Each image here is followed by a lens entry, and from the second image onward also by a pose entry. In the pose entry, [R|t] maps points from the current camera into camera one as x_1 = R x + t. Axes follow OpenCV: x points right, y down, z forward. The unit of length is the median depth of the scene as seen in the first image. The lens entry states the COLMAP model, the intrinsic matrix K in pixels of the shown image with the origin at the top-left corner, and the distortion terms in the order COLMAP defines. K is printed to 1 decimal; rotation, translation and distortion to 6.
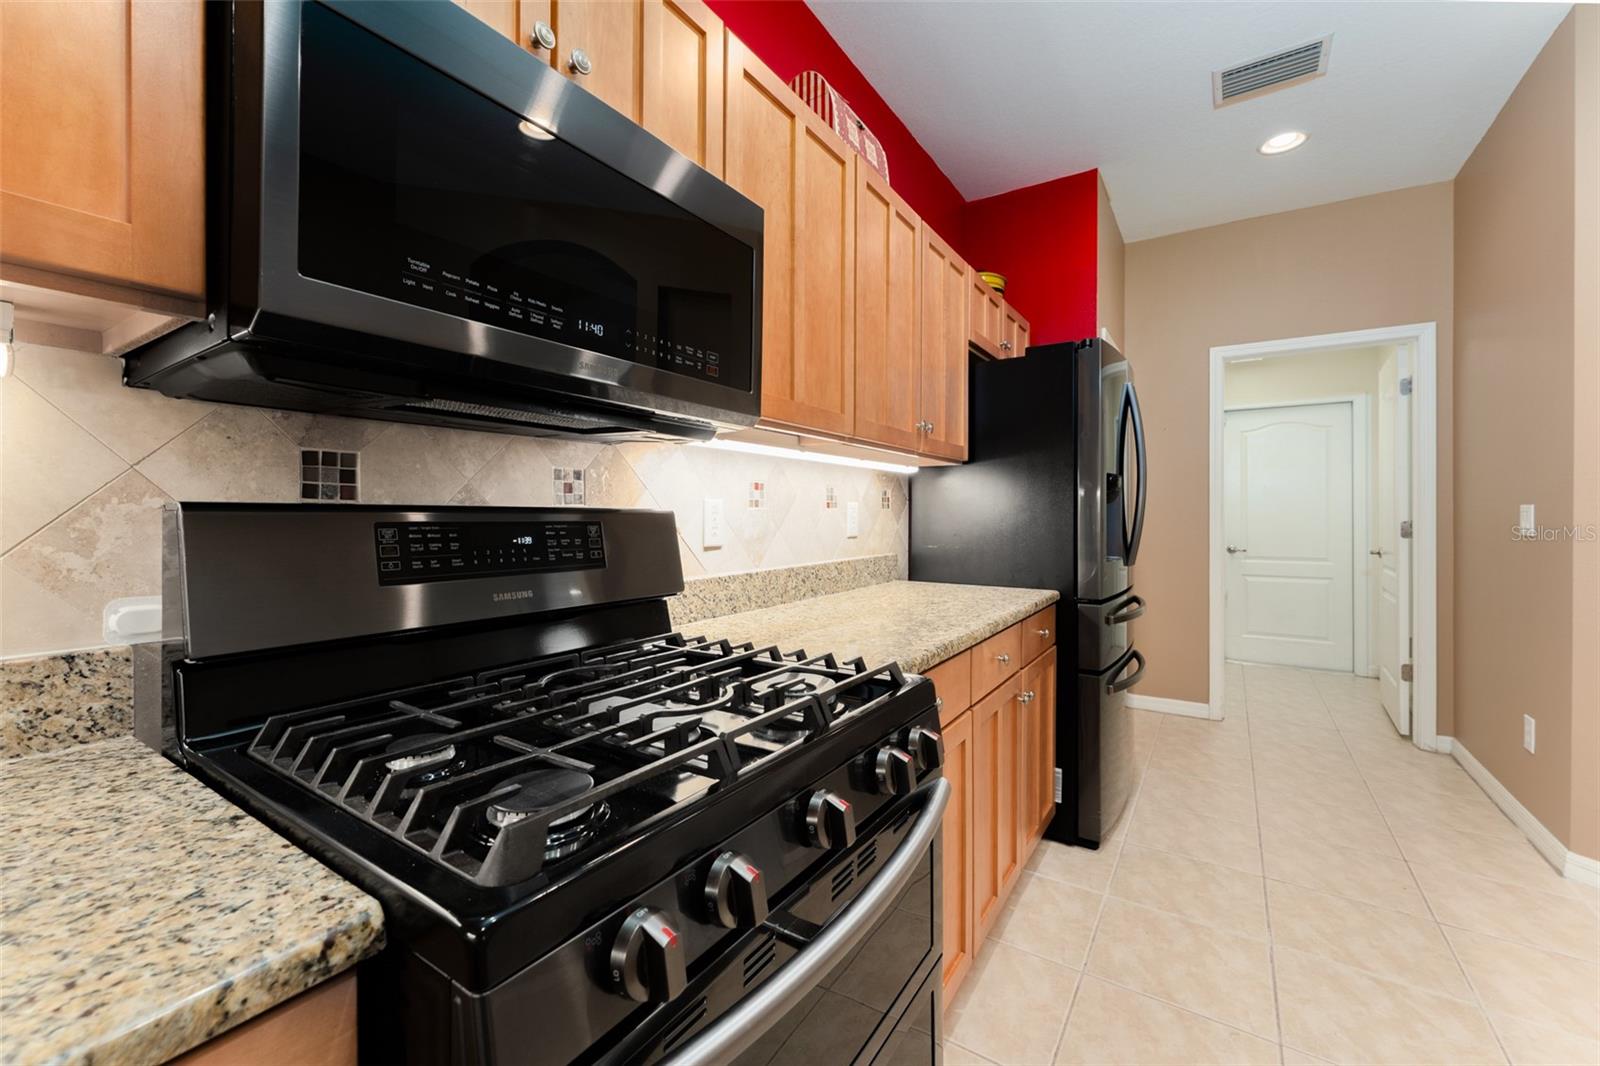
lens RADIAL K [[653.6, 0, 791.8], [0, 653.6, 512.2], [0, 0, 1]] dist [-0.000421, -0.000175]
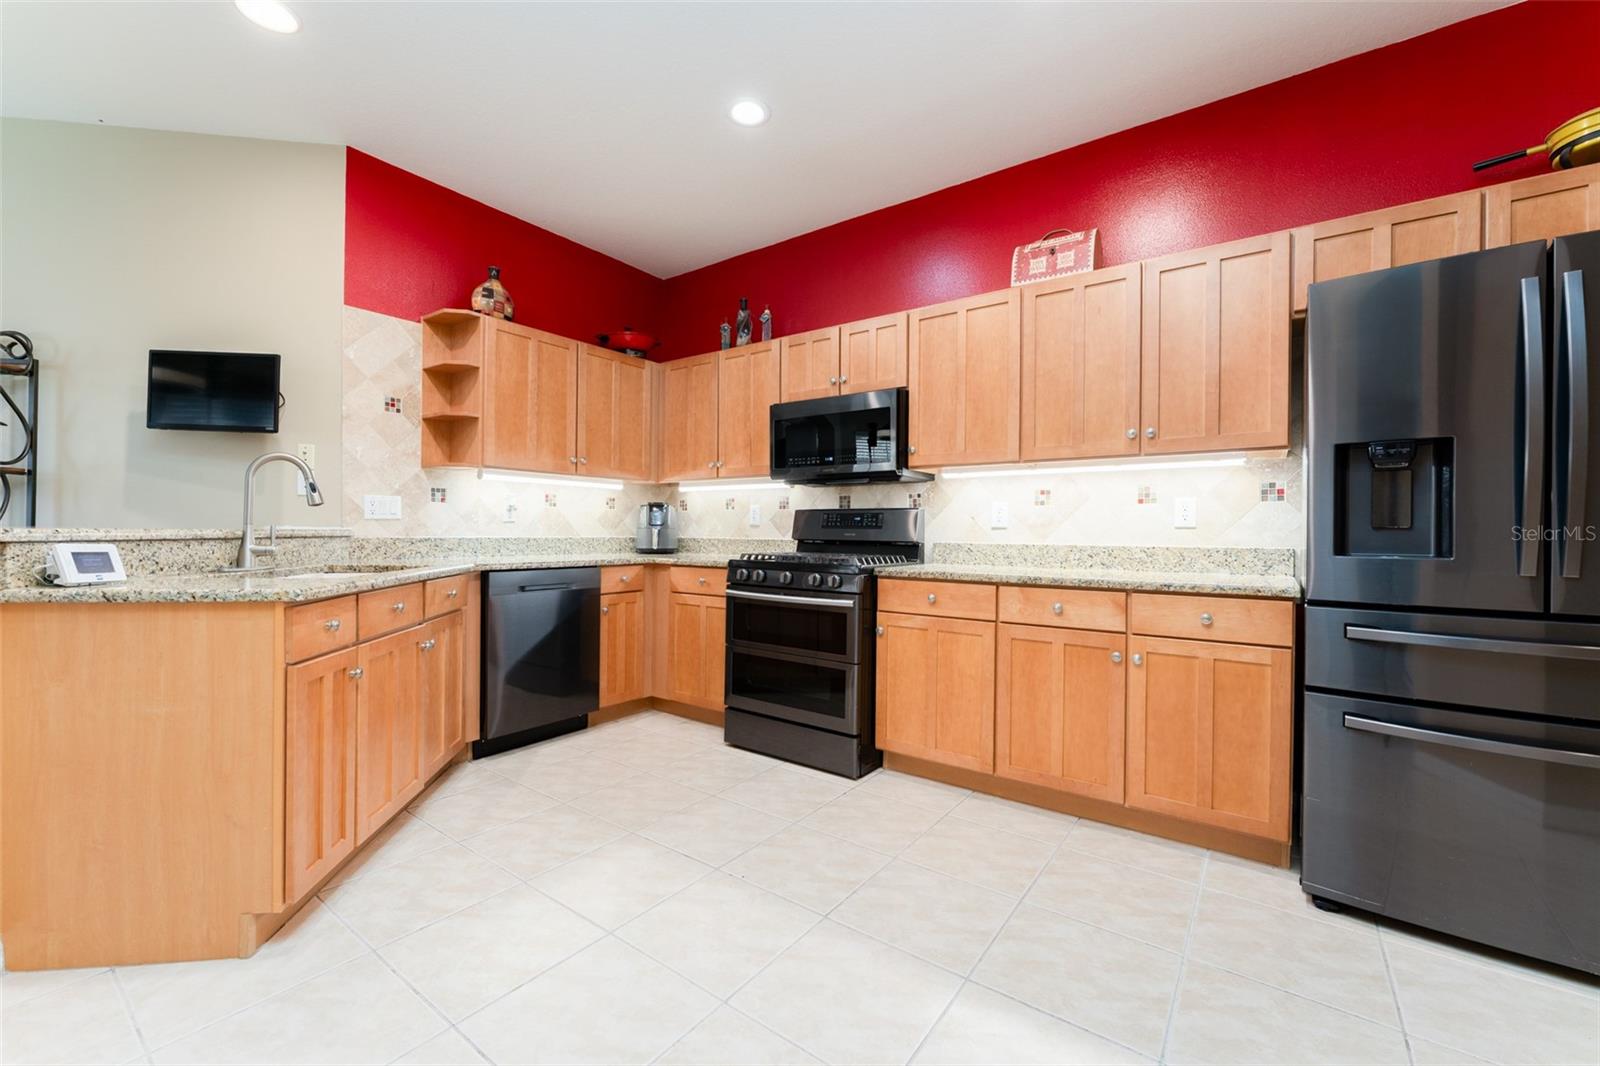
lens RADIAL K [[653.6, 0, 791.8], [0, 653.6, 512.2], [0, 0, 1]] dist [-0.000421, -0.000175]
pose [[-0.046436, -0.028255, -0.998522, 1.862097], [-0.003469, 0.999598, -0.028124, 0.066798], [0.998915, 0.002158, -0.046515, 0.534544]]
